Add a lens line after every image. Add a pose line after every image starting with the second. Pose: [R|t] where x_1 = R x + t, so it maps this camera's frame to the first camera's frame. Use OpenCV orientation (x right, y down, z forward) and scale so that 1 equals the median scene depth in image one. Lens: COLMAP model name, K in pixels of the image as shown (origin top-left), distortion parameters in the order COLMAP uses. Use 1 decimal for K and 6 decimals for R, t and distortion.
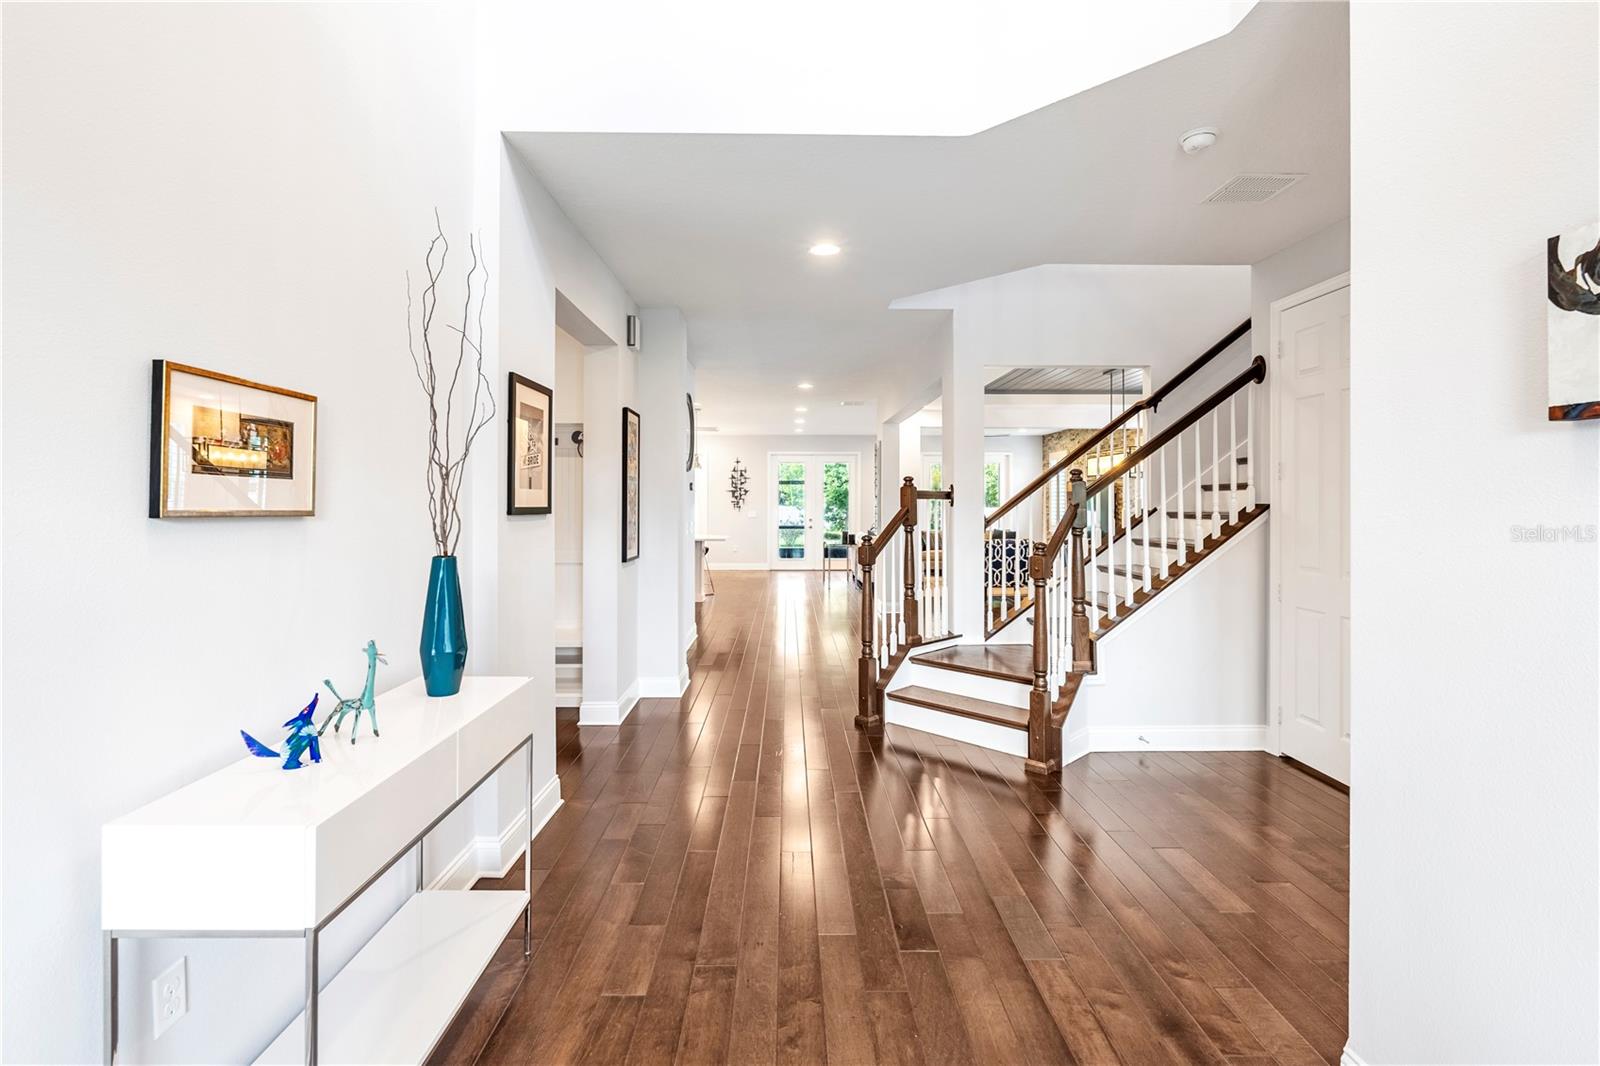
lens RADIAL K [[741.0, 0, 797.3], [0, 741.0, 500.9], [0, 0, 1]] dist [-0.000641, -0.000029]
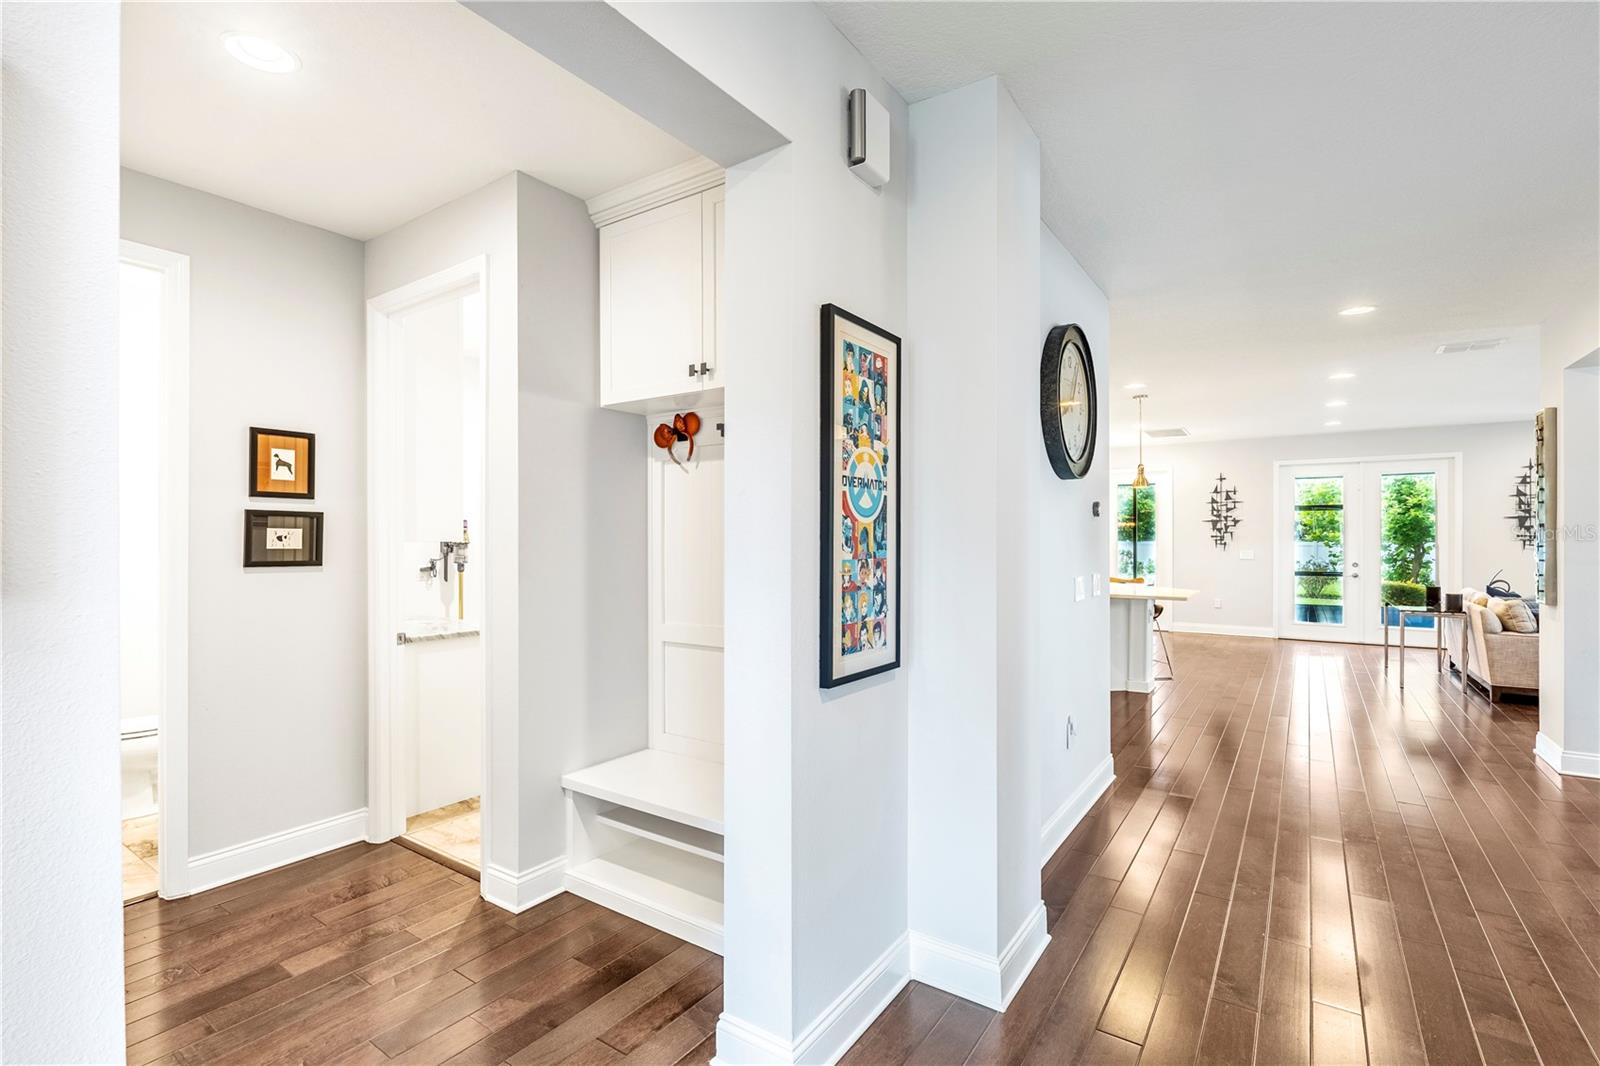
lens RADIAL K [[721.5, 0, 779.9], [0, 721.5, 540.2], [0, 0, 1]] dist [-0.002488, -0.000730]
pose [[0.799138, 0.000038, -0.601148, -0.005969], [0.003550, 0.999982, 0.004783, 0.000045], [0.601137, -0.005956, 0.799123, 0.250082]]
